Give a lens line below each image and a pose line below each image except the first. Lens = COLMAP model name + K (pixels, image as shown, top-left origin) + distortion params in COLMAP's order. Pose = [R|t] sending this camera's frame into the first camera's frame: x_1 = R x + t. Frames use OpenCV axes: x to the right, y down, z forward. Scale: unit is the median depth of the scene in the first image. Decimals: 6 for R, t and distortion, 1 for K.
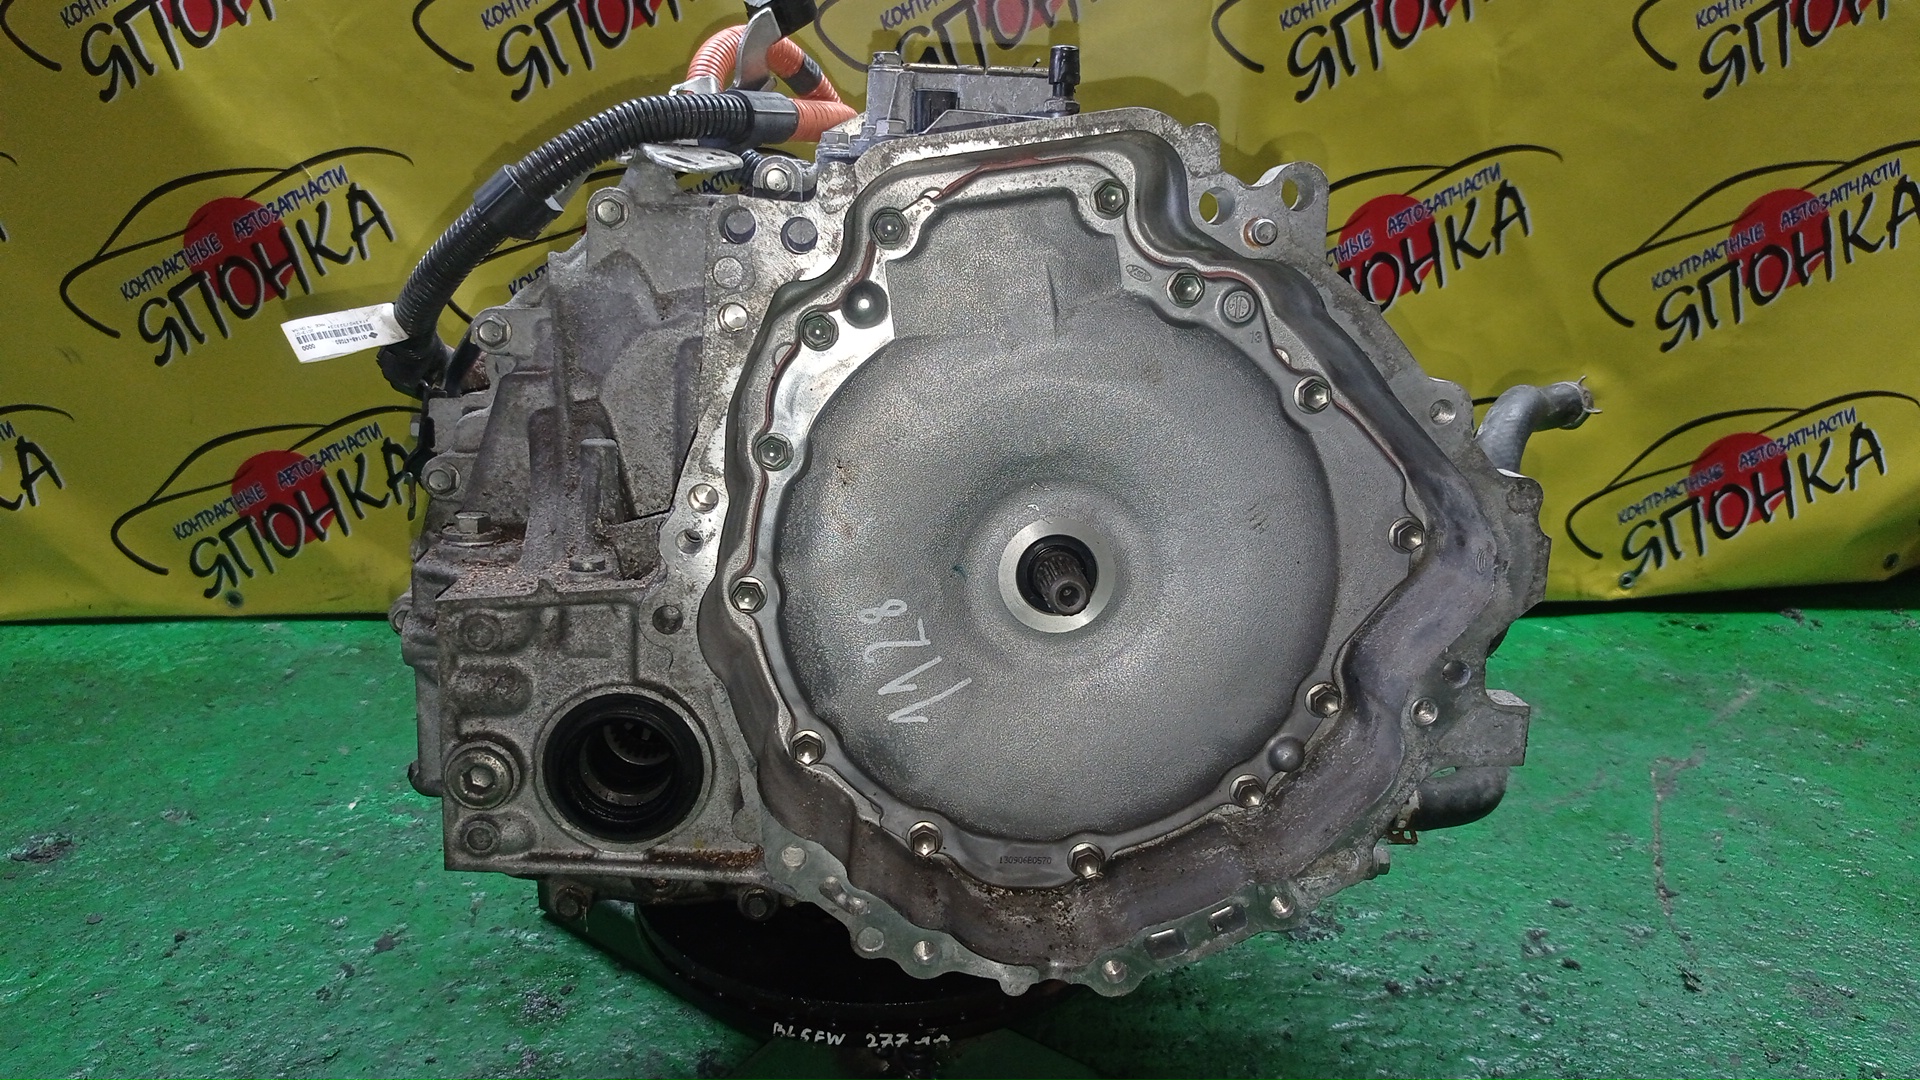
lens RADIAL K [[1451.7, 0, 963.3], [0, 1451.7, 547.0], [0, 0, 1]] dist [0.000040, 0.006849]
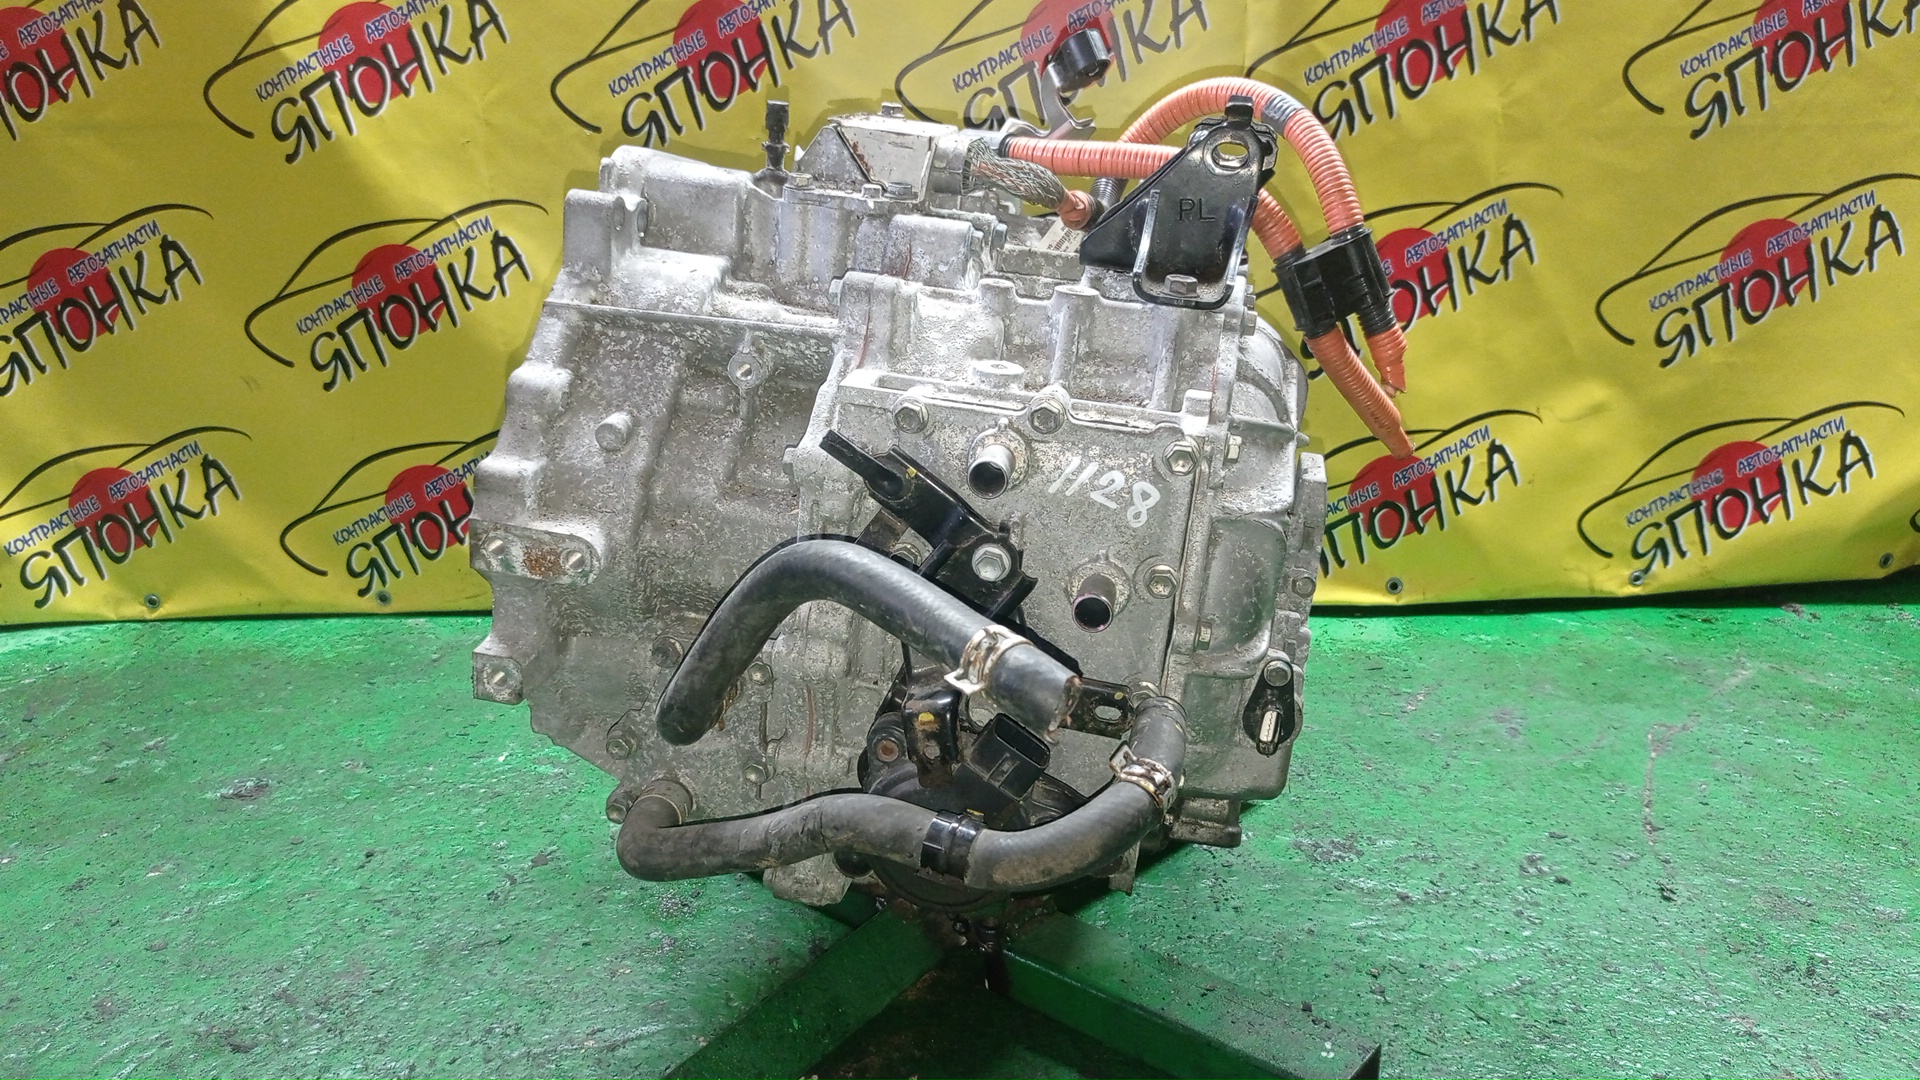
lens RADIAL K [[1449.2, 0, 963.1], [0, 1449.2, 547.7], [0, 0, 1]] dist [0.003376, 0.003730]
pose [[0.999166, -0.005112, -0.040506, -0.004711], [0.003376, 0.999077, -0.042812, 0.052116], [0.040688, 0.042639, 0.998262, -0.125301]]
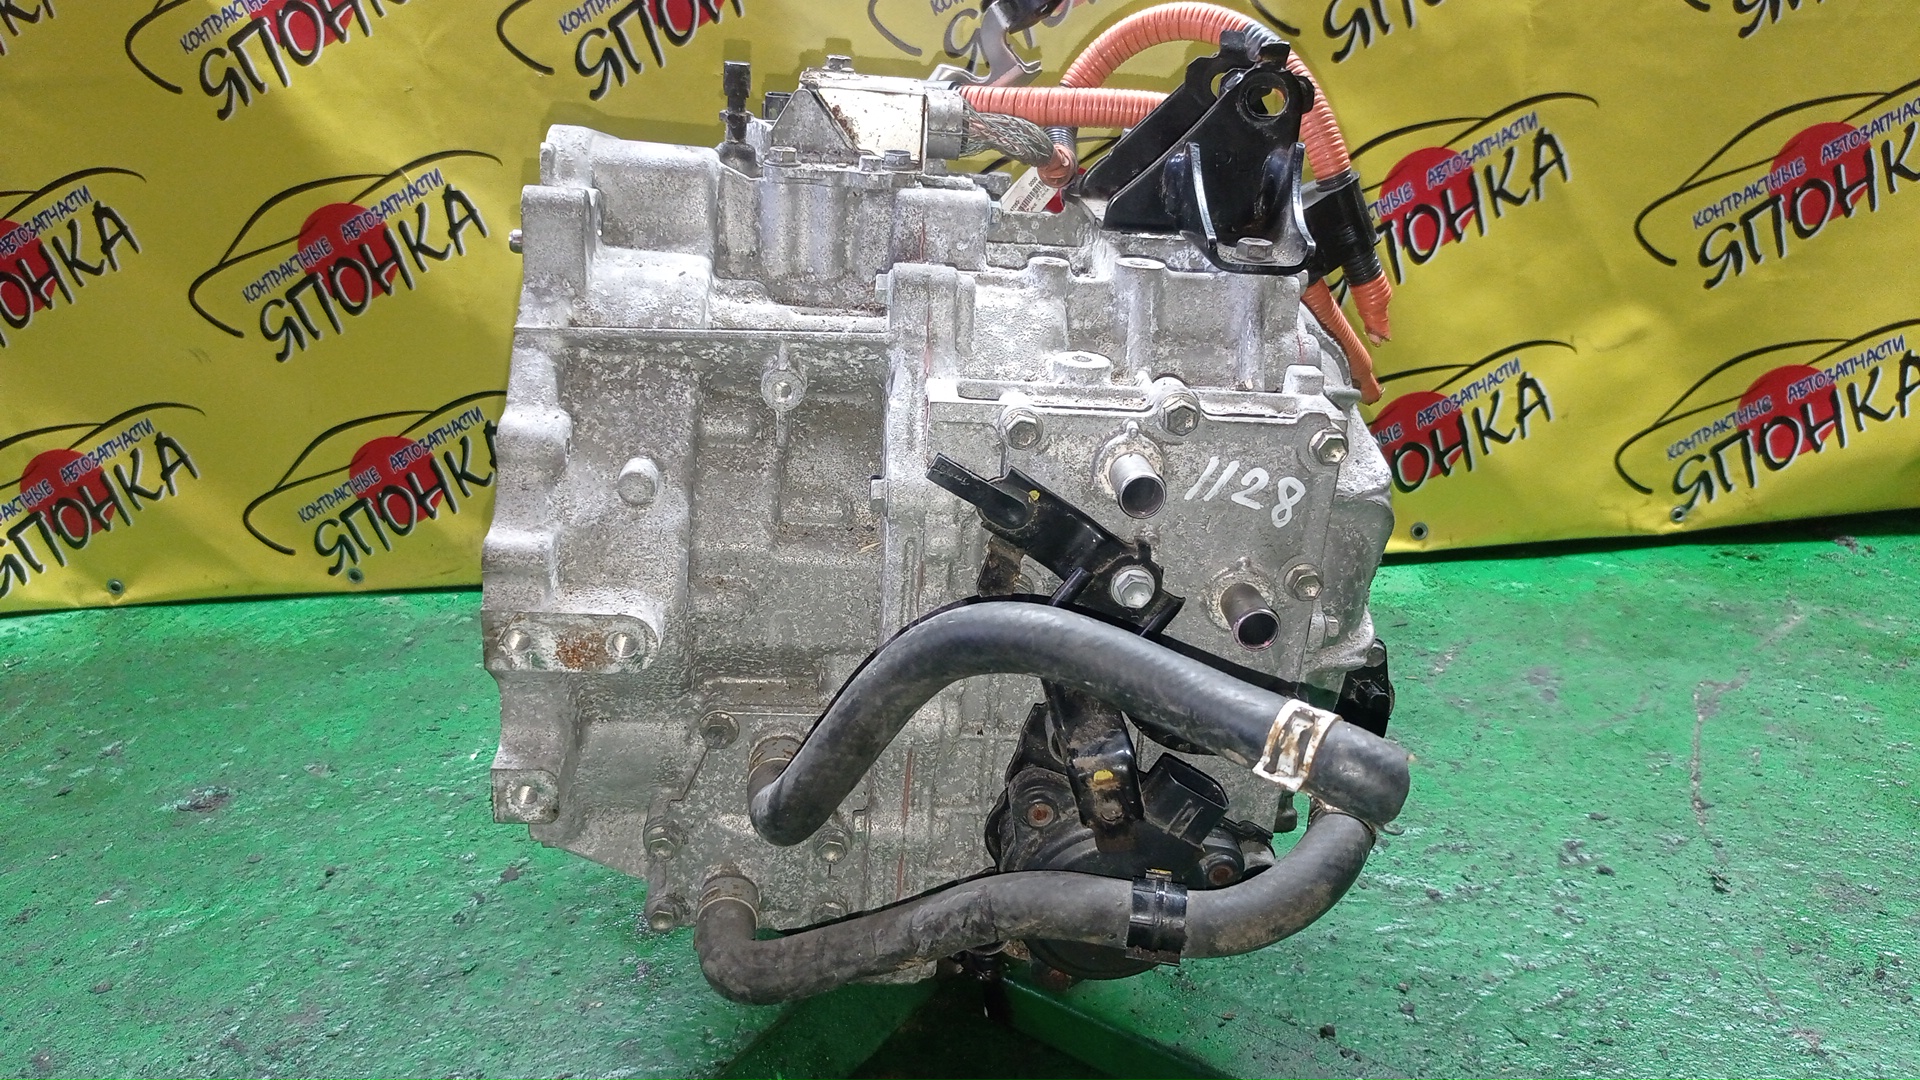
lens RADIAL K [[1451.8, 0, 963.2], [0, 1451.8, 547.8], [0, 0, 1]] dist [0.000798, 0.006708]
pose [[0.997820, -0.033248, -0.057011, 0.013212], [0.034456, 0.999199, 0.020329, 0.009787], [0.056289, -0.022249, 0.998167, -0.058995]]
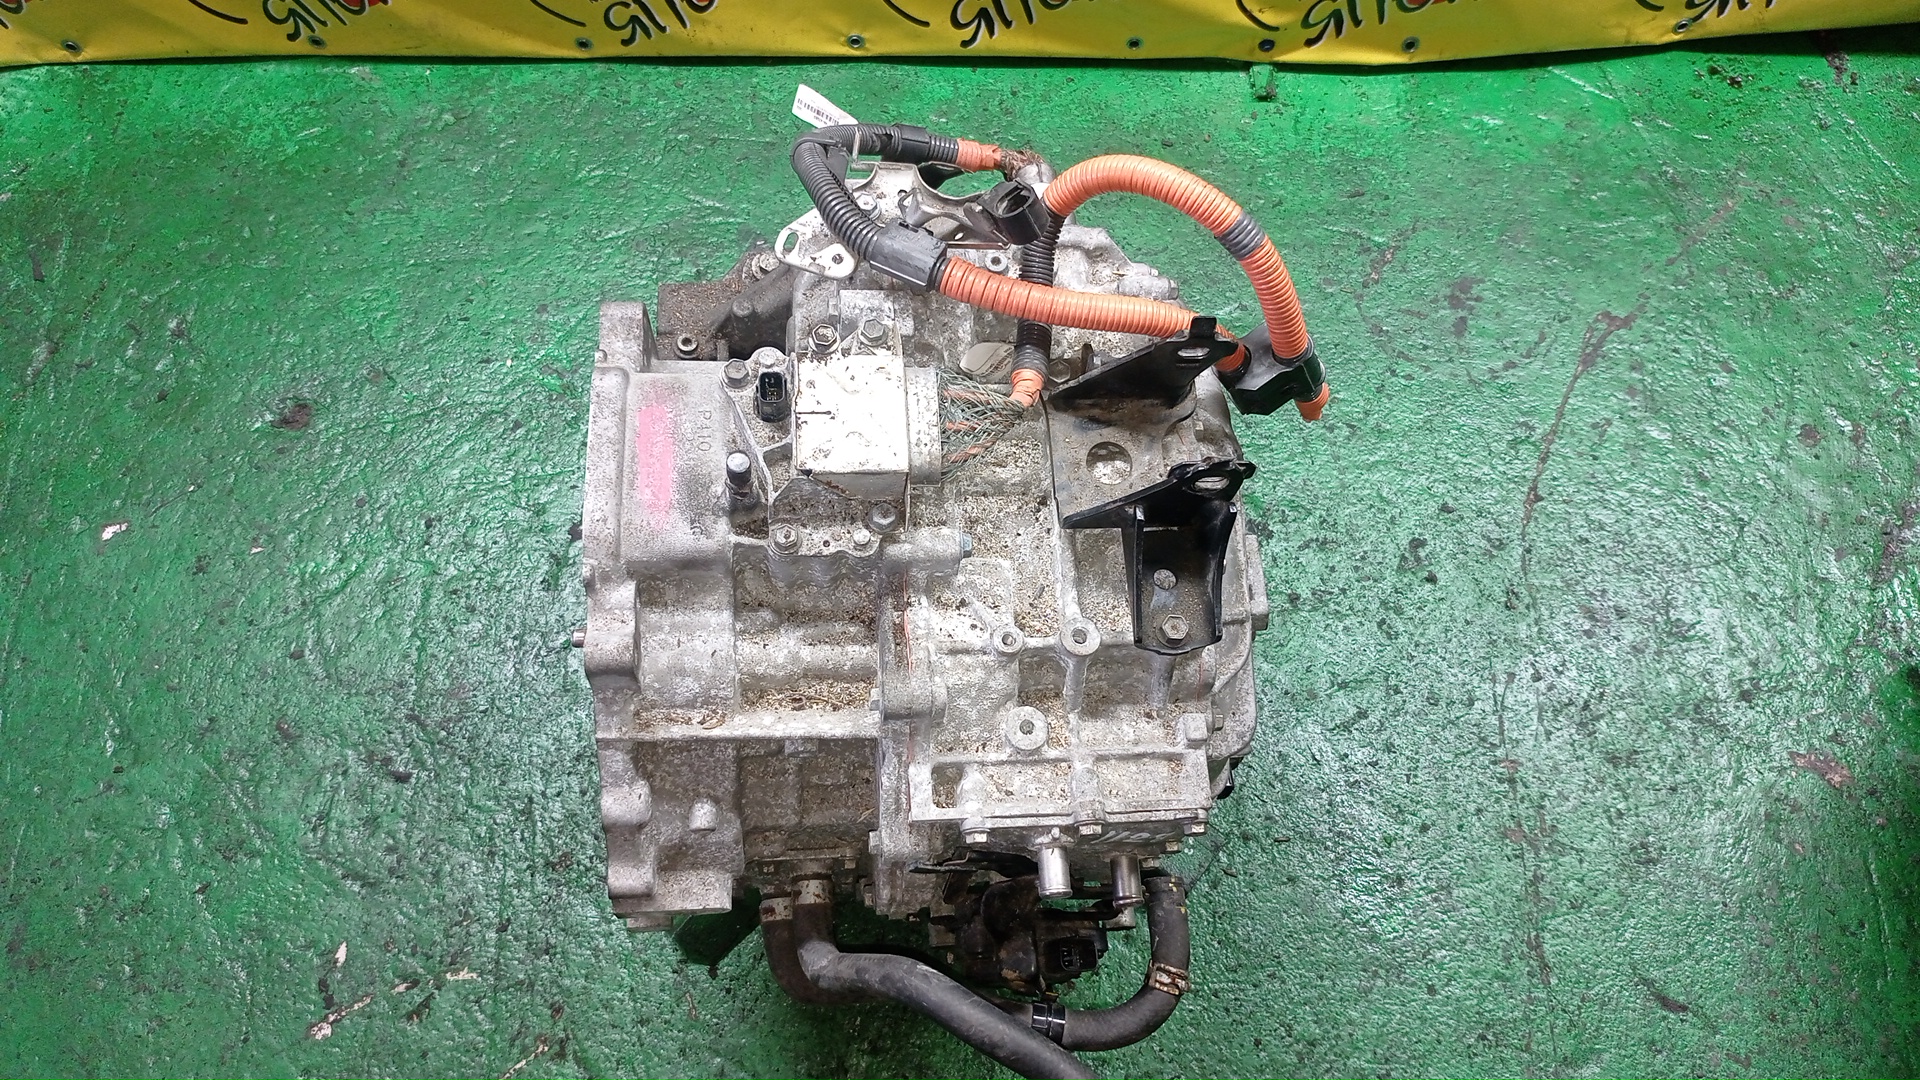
lens RADIAL K [[1481.6, 0, 960.2], [0, 1481.6, 528.1], [0, 0, 1]] dist [-0.006536, 0.007661]
pose [[0.998578, 0.033390, -0.041563, 0.021570], [0.006645, 0.695571, 0.718426, -0.540015], [0.052898, -0.717681, 0.694360, 0.032209]]
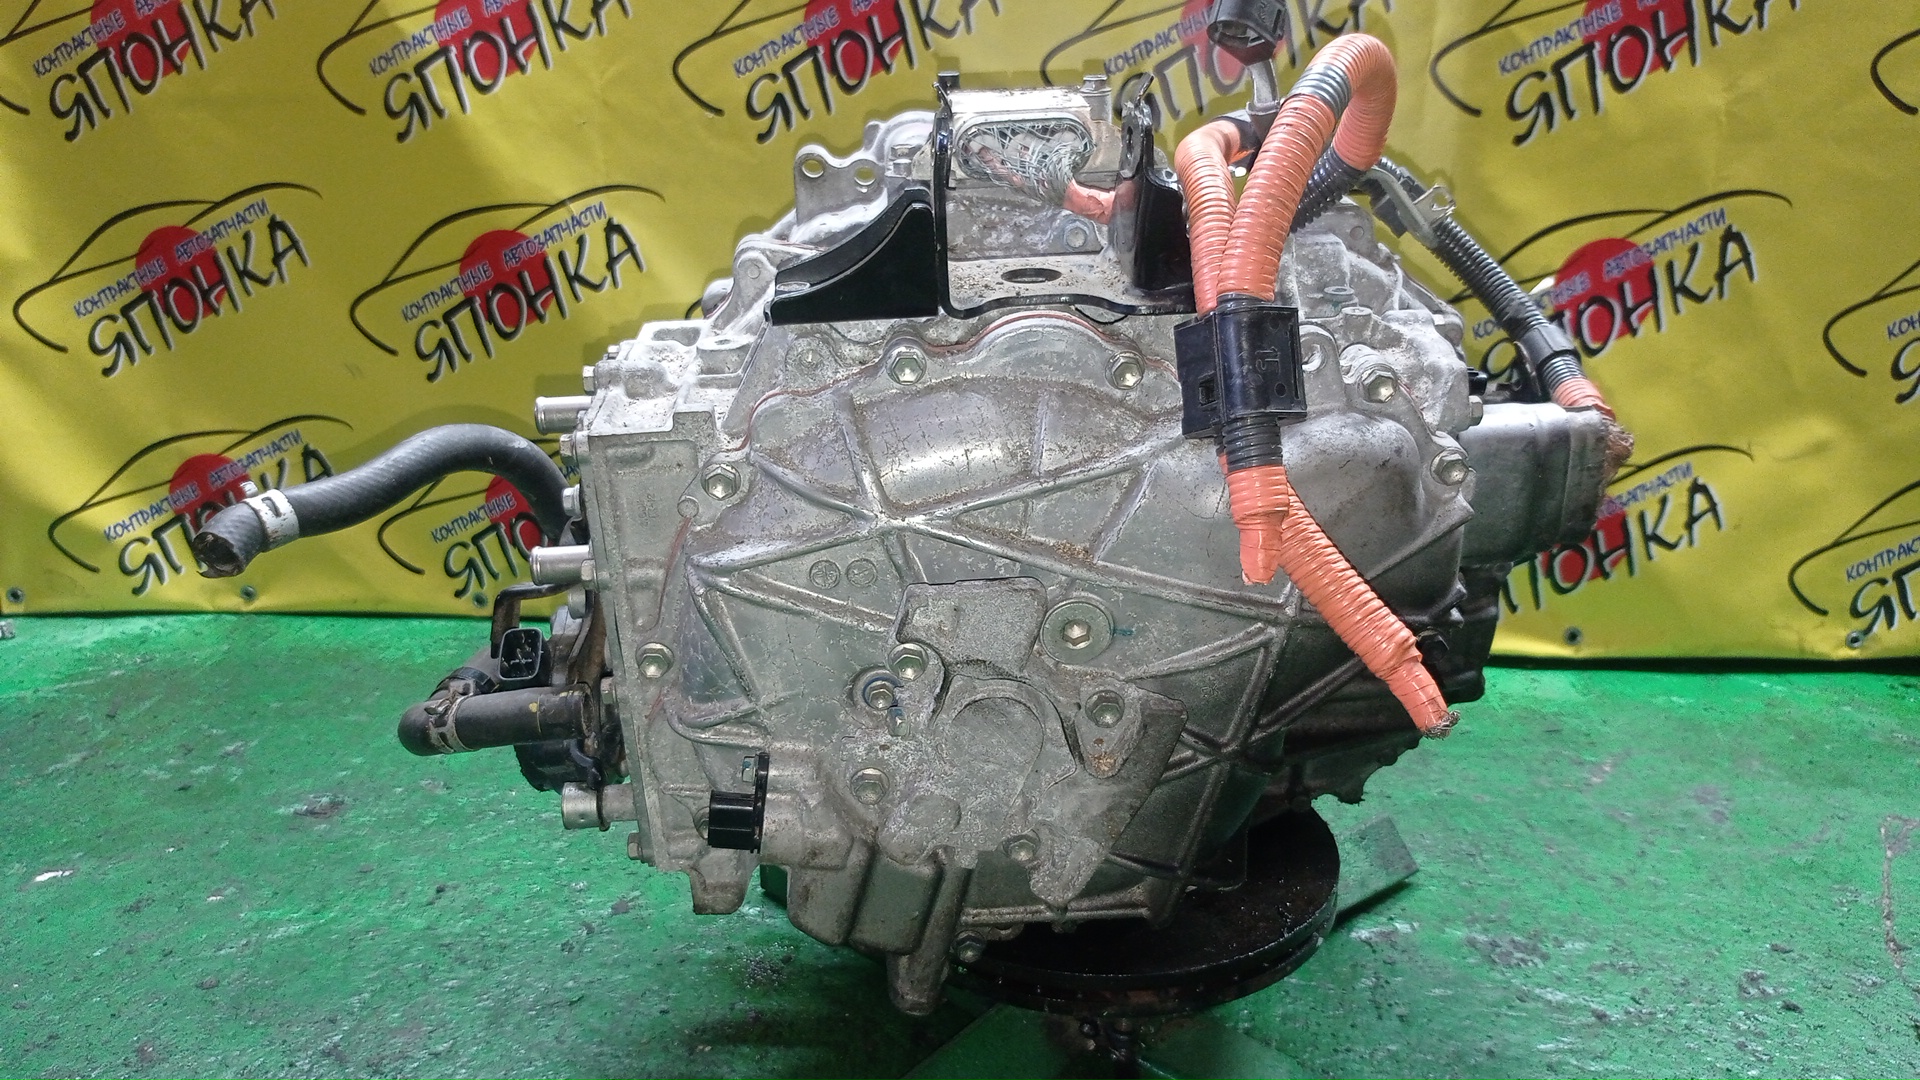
lens RADIAL K [[1456.4, 0, 961.6], [0, 1456.4, 547.4], [0, 0, 1]] dist [-0.002290, 0.010792]
pose [[0.992233, 0.035506, -0.119215, -0.021320], [-0.040759, 0.998289, -0.041920, 0.030738], [0.117522, 0.046453, 0.991983, -0.037873]]
